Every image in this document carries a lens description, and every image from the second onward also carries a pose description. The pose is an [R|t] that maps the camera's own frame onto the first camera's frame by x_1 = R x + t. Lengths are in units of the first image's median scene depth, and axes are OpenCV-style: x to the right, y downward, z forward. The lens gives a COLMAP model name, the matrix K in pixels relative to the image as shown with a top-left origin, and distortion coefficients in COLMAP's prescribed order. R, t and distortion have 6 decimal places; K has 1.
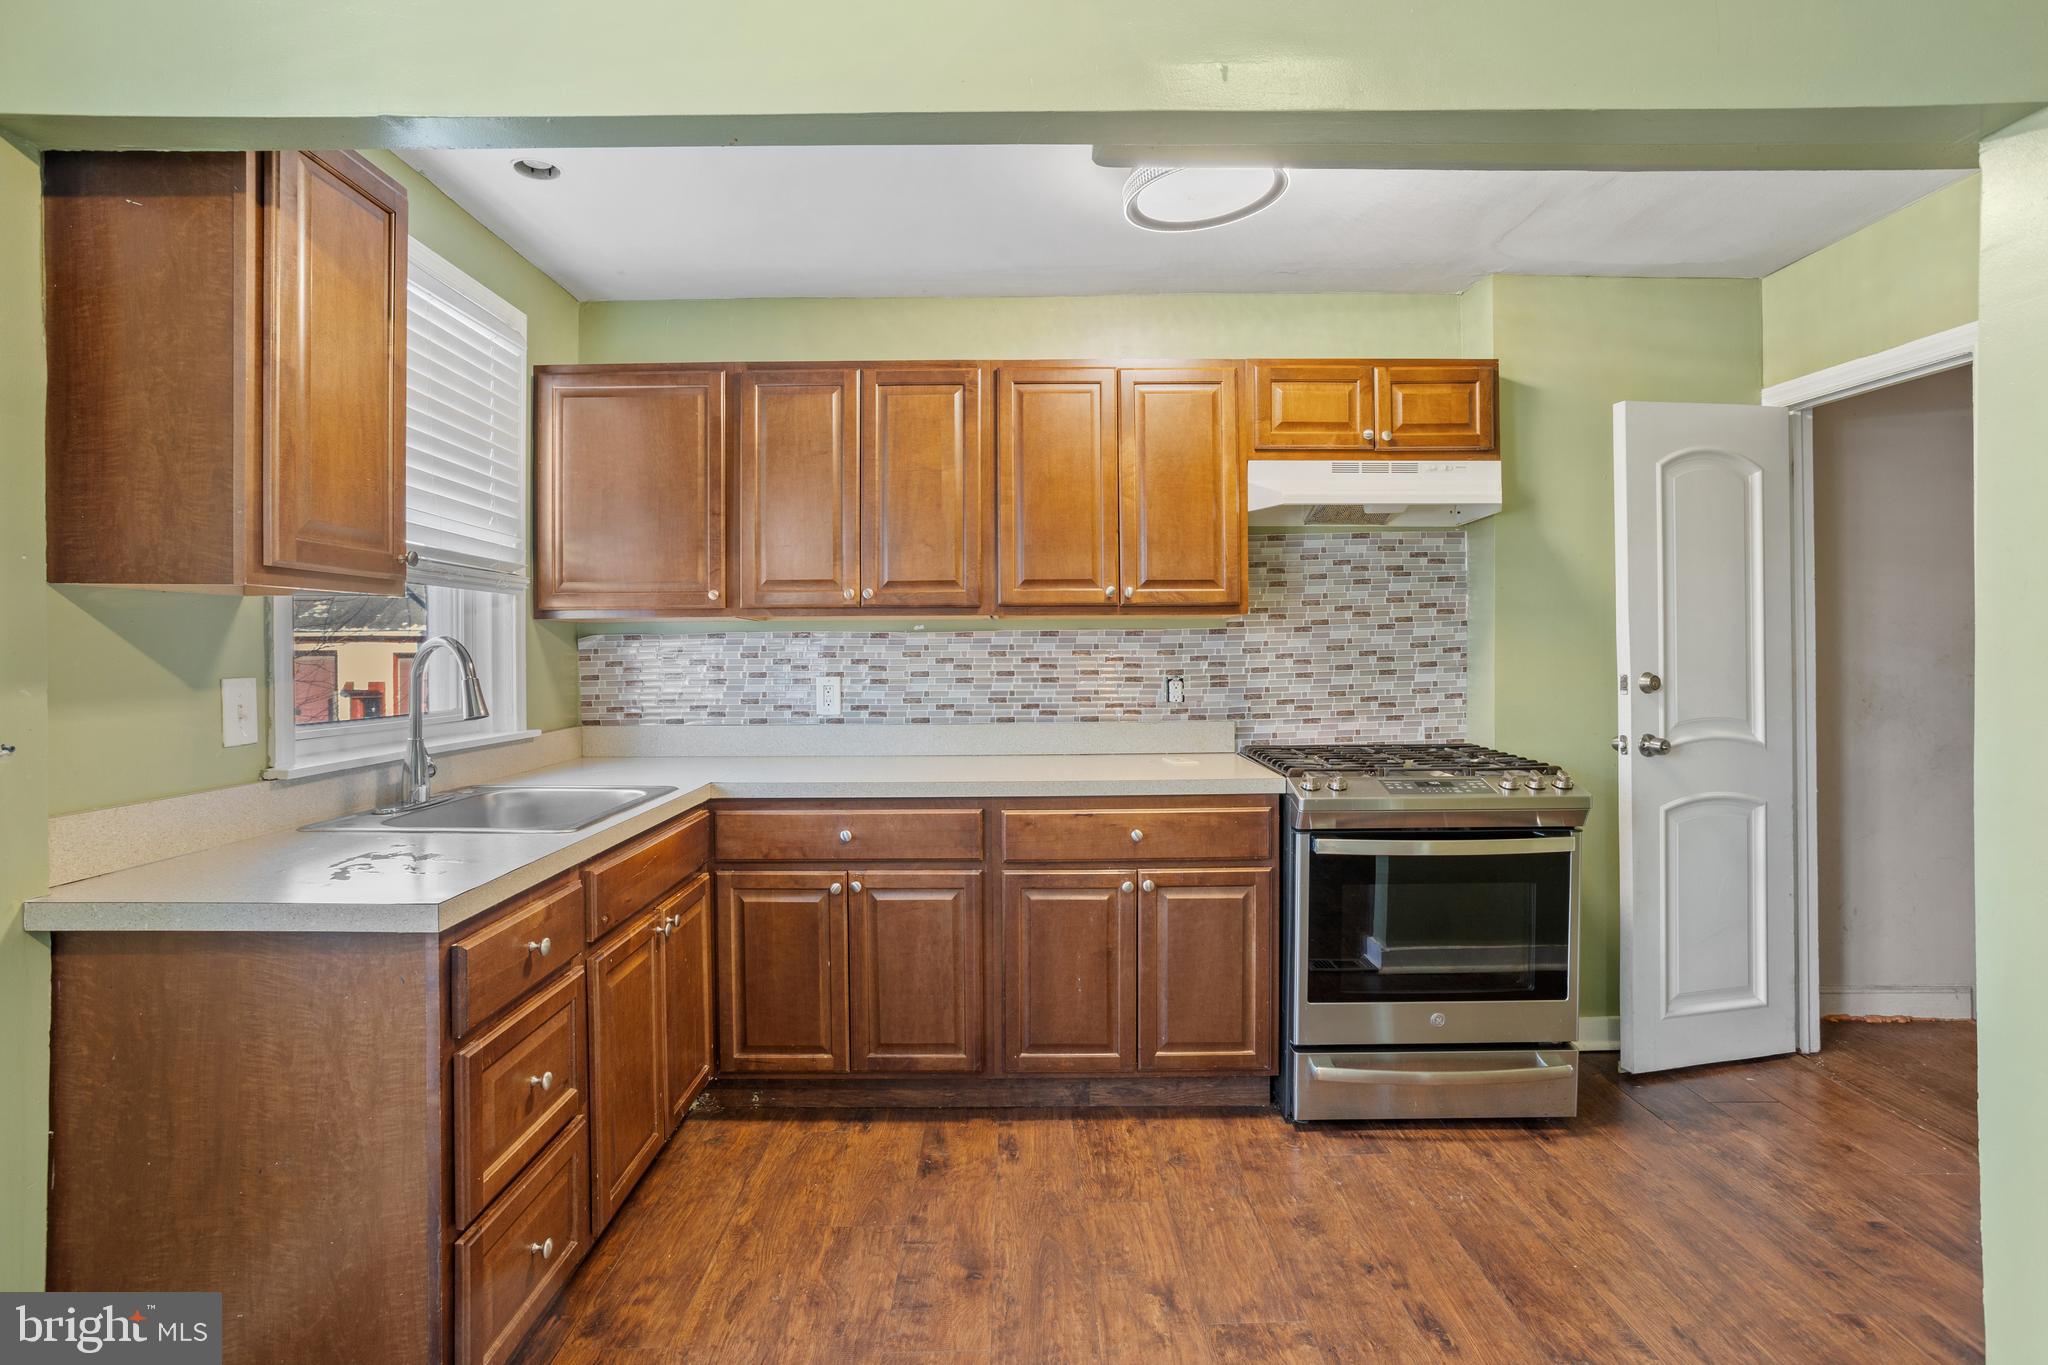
lens RADIAL K [[990.1, 0, 1018.1], [0, 990.1, 658.5], [0, 0, 1]] dist [-0.055072, 0.035210]
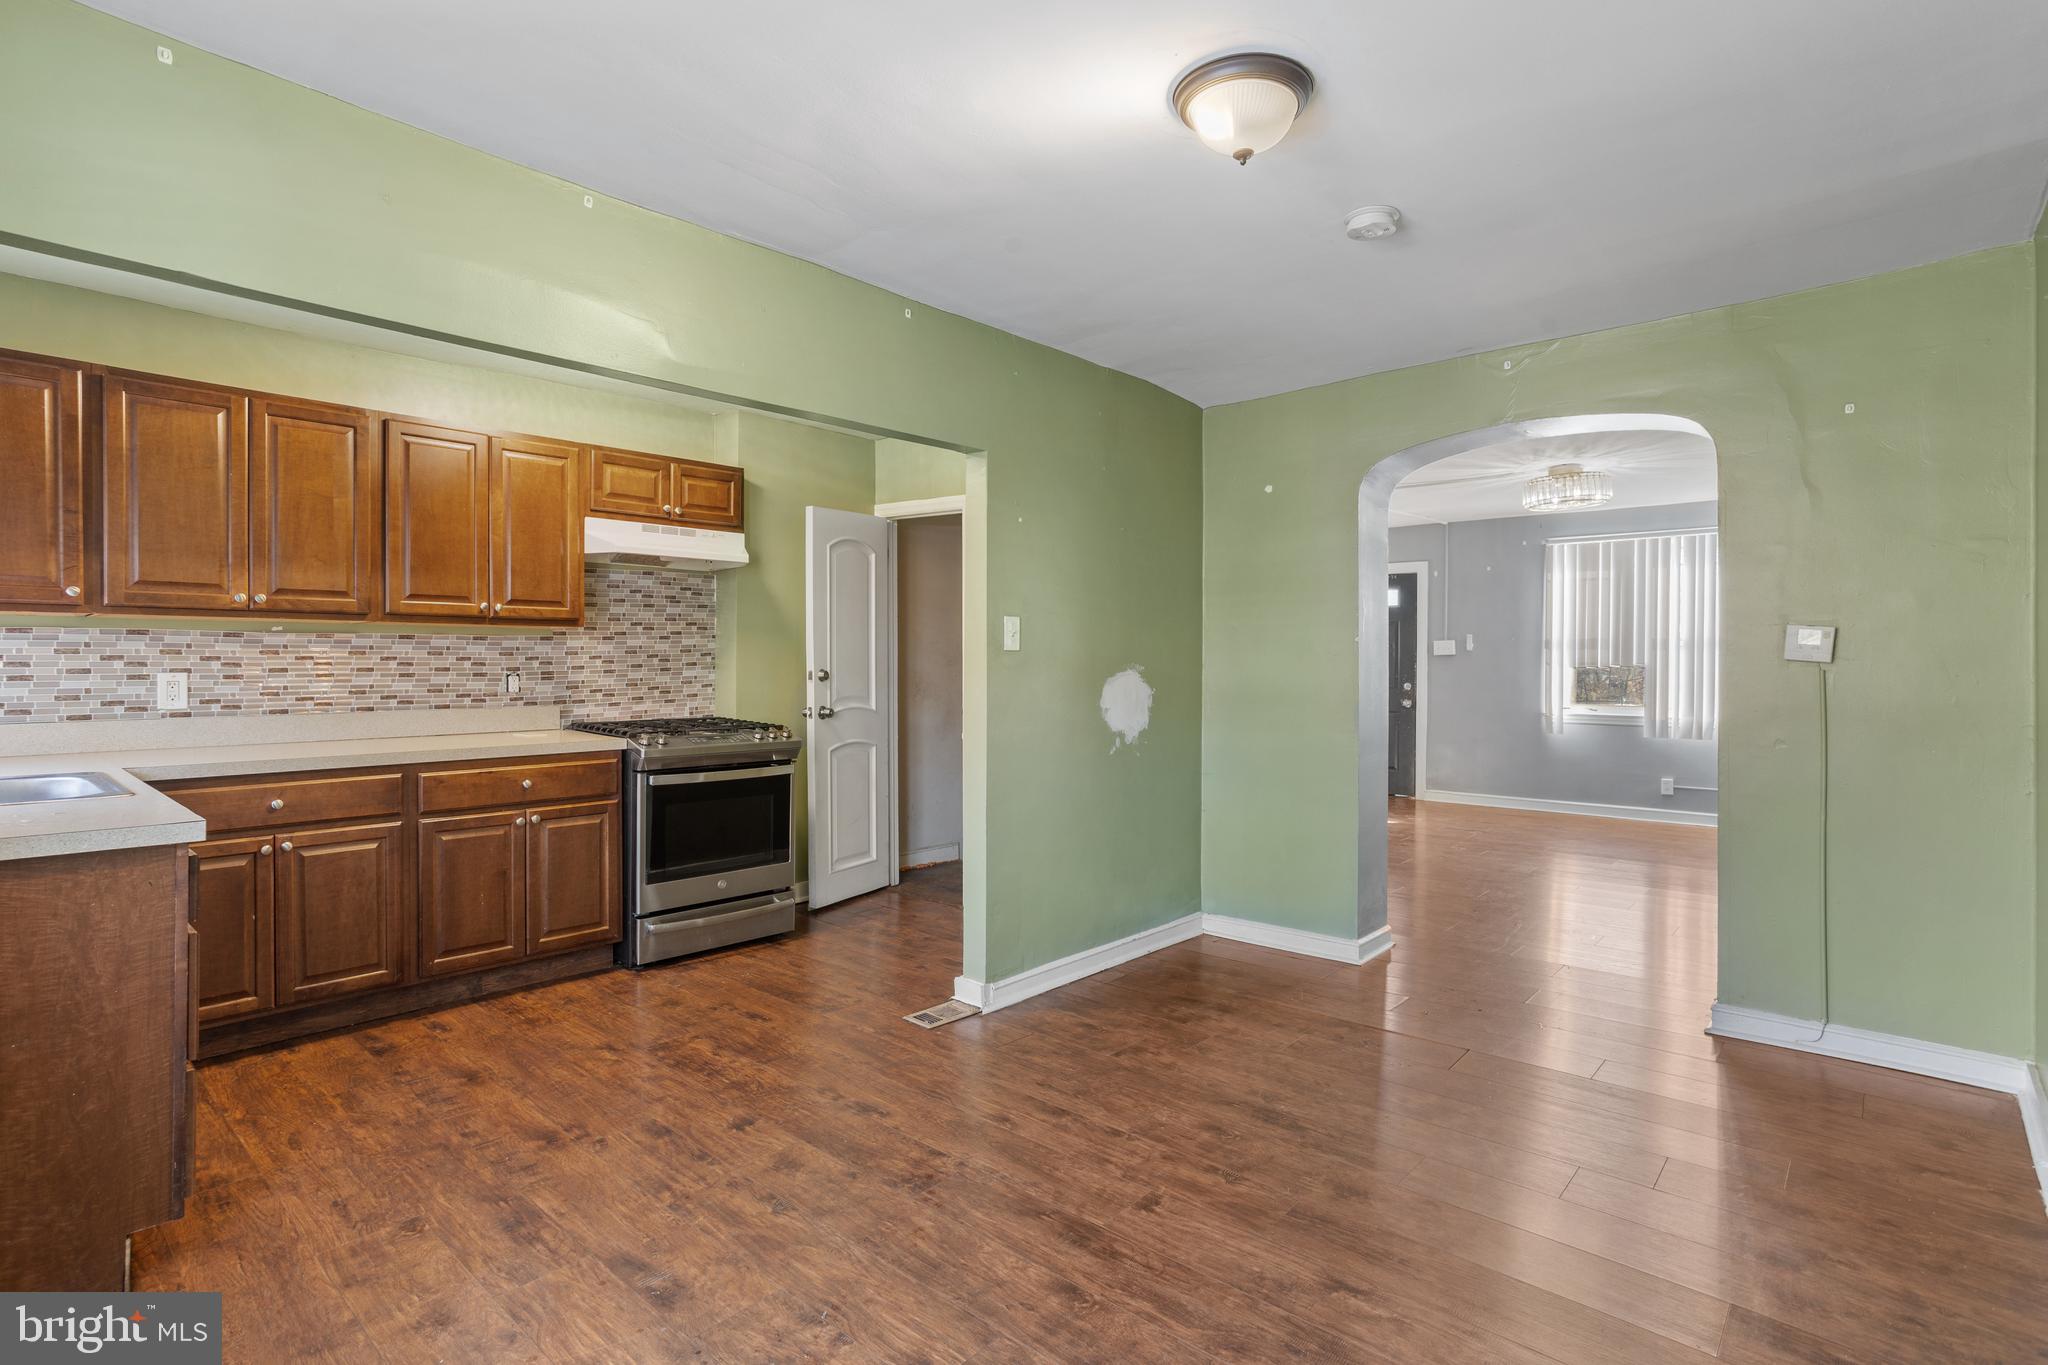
lens RADIAL K [[1007.6, 0, 1002.7], [0, 1007.6, 671.1], [0, 0, 1]] dist [-0.045919, 0.036000]
pose [[0.680219, 0.000208, 0.733009, -0.432968], [-0.004352, 0.999983, 0.003755, 0.010526], [-0.732996, -0.005745, 0.680208, -0.428201]]
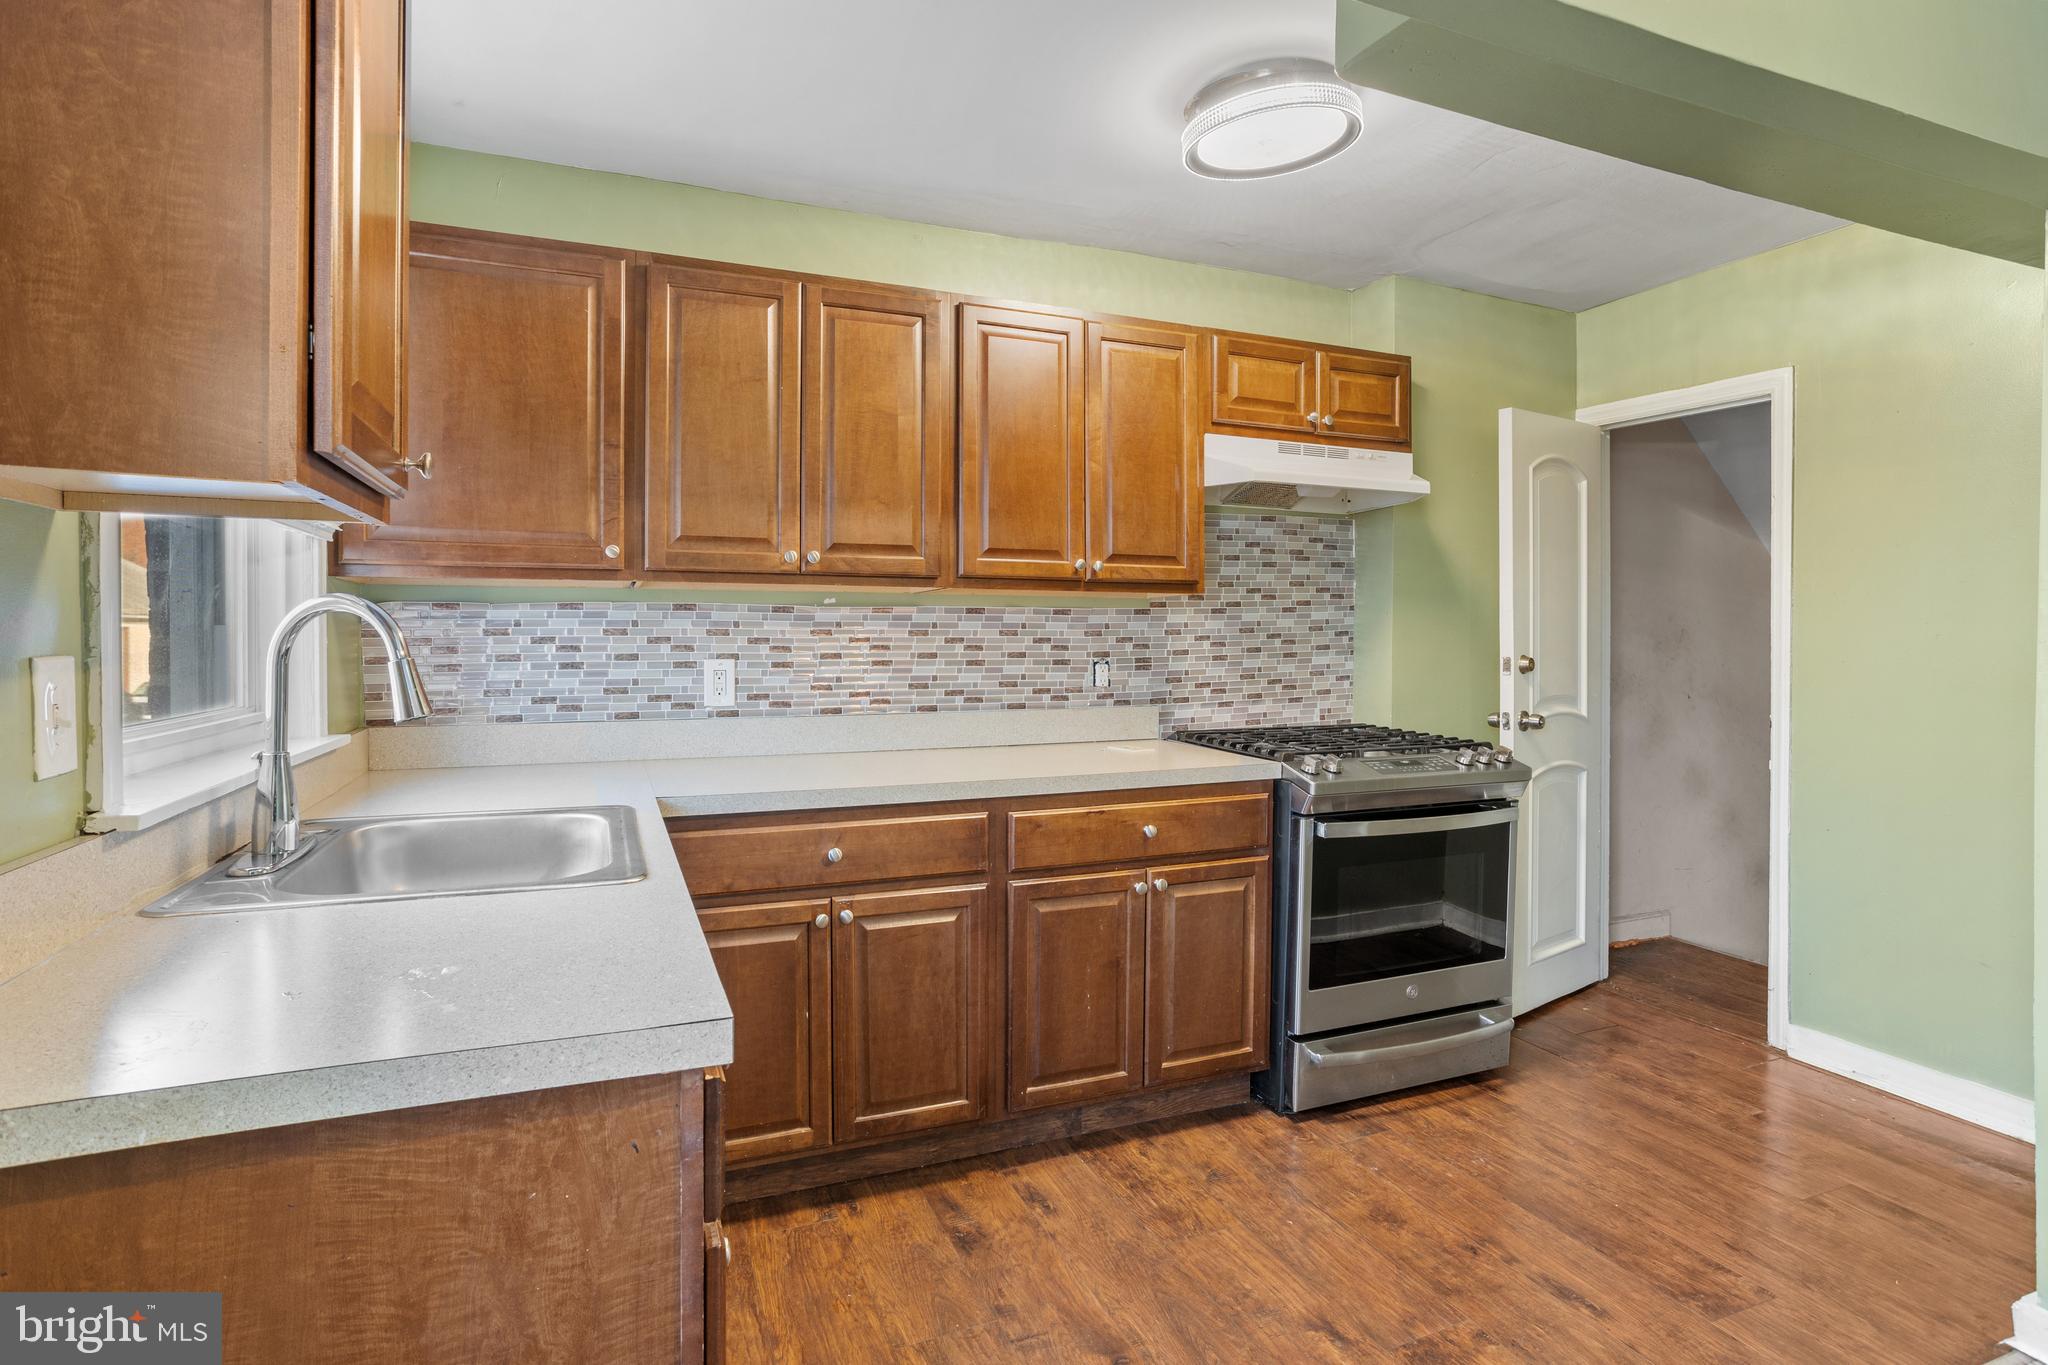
lens RADIAL K [[1014.6, 0, 1012.1], [0, 1014.6, 652.8], [0, 0, 1]] dist [-0.053855, 0.035378]
pose [[0.926347, 0.002415, 0.376663, -0.334083], [-0.005370, 0.999962, 0.006796, 0.007395], [-0.376632, -0.008318, 0.926326, 0.170389]]
